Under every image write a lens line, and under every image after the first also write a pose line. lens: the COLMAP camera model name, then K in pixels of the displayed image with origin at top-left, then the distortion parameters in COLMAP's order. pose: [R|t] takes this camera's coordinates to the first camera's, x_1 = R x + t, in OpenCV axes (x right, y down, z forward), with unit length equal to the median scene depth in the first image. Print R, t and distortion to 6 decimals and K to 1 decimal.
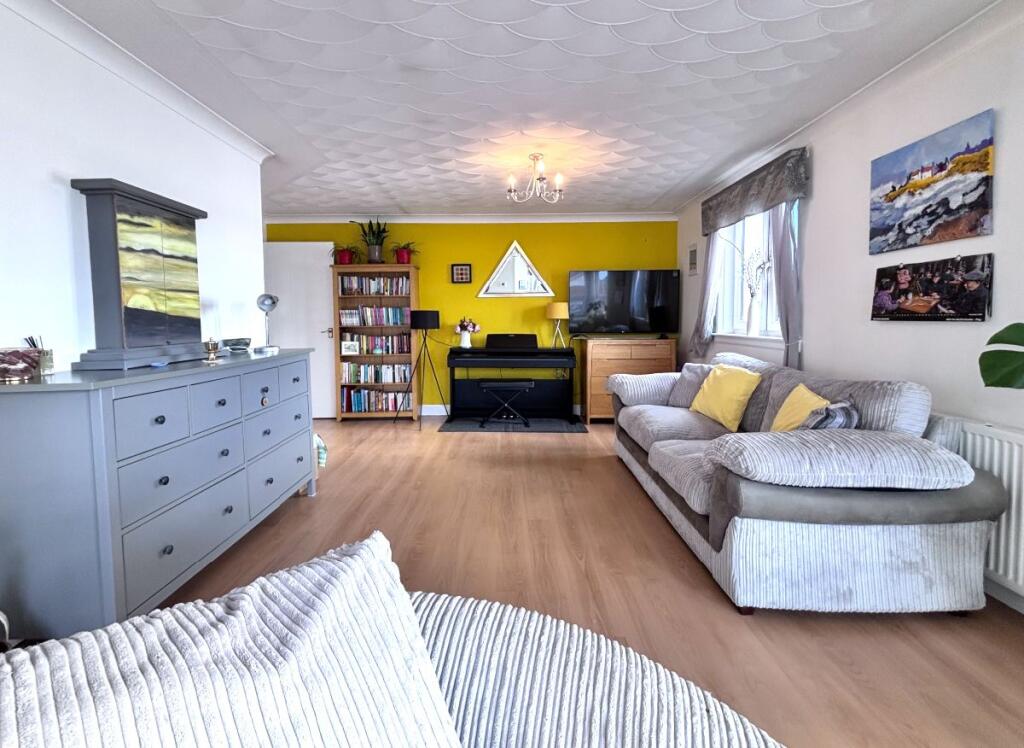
lens RADIAL K [[444.1, 0, 509.3], [0, 444.1, 339.8], [0, 0, 1]] dist [-0.001072, 0.004238]
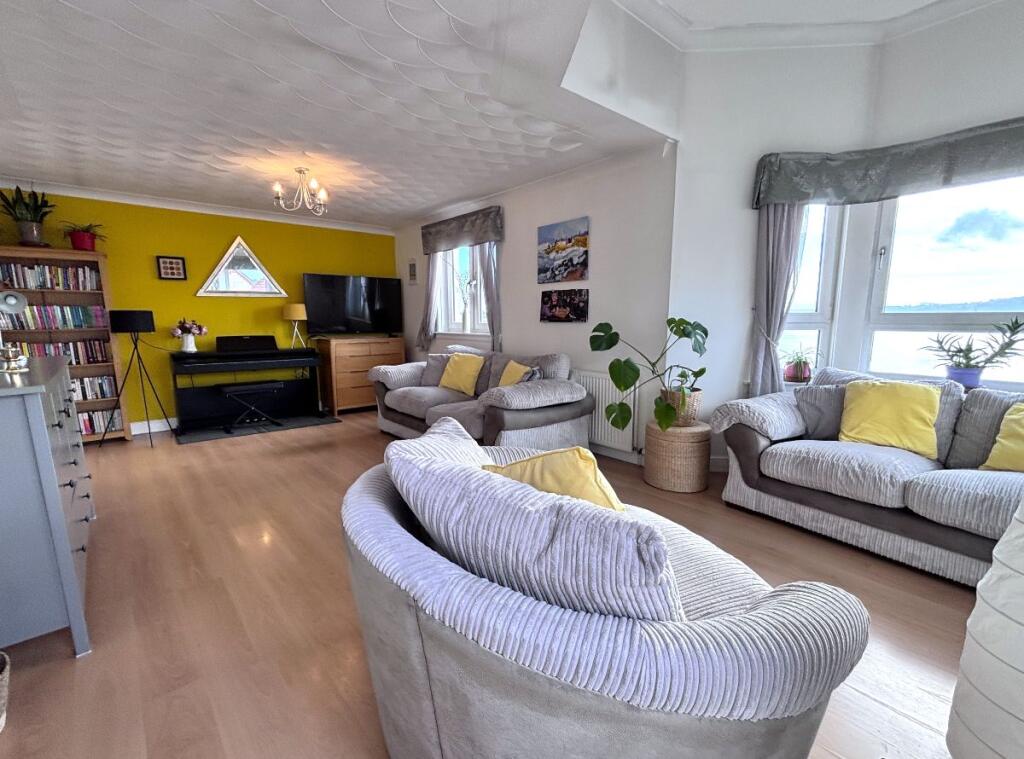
lens RADIAL K [[442.3, 0, 511.0], [0, 442.3, 392.2], [0, 0, 1]] dist [0.000185, -0.000419]
pose [[0.756760, -0.104919, 0.645218, -0.323468], [0.029930, 0.991562, 0.126134, 0.006513], [-0.653007, -0.076142, 0.753514, -0.198849]]
